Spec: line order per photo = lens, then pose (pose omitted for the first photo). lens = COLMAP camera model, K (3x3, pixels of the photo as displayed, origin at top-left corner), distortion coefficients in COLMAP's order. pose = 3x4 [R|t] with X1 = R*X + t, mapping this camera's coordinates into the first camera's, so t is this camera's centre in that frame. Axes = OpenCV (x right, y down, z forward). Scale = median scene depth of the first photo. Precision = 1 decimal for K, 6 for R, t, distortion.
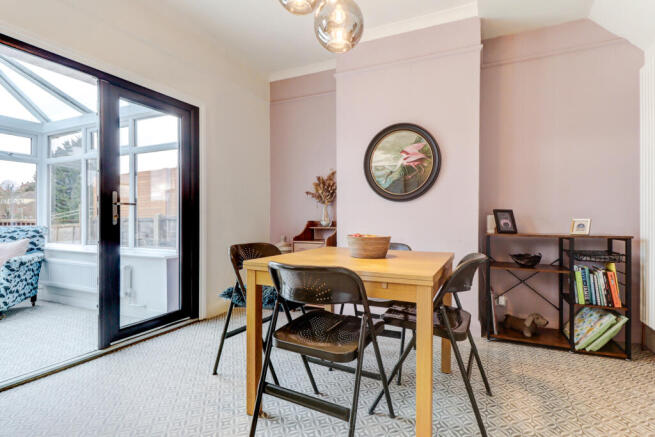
lens RADIAL K [[304.9, 0, 327.5], [0, 304.9, 218.5], [0, 0, 1]] dist [-0.000549, -0.000206]
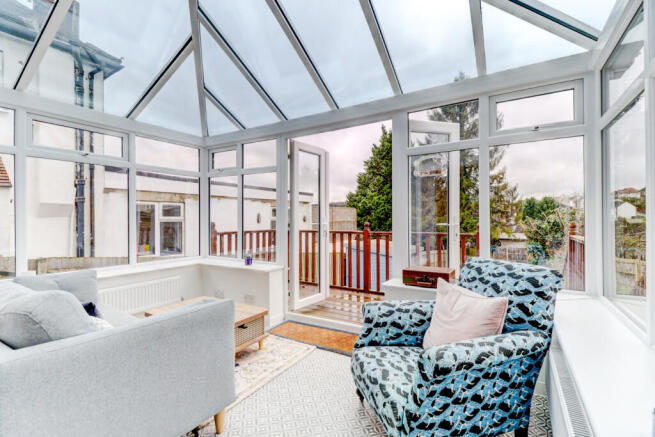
lens RADIAL K [[304.9, 0, 327.5], [0, 304.9, 218.5], [0, 0, 1]] dist [-0.000549, -0.000206]
pose [[-0.109579, -0.005029, -0.993965, -0.486043], [0.004310, 0.999975, -0.005535, -0.048402], [0.993969, -0.004891, -0.109555, 0.759636]]
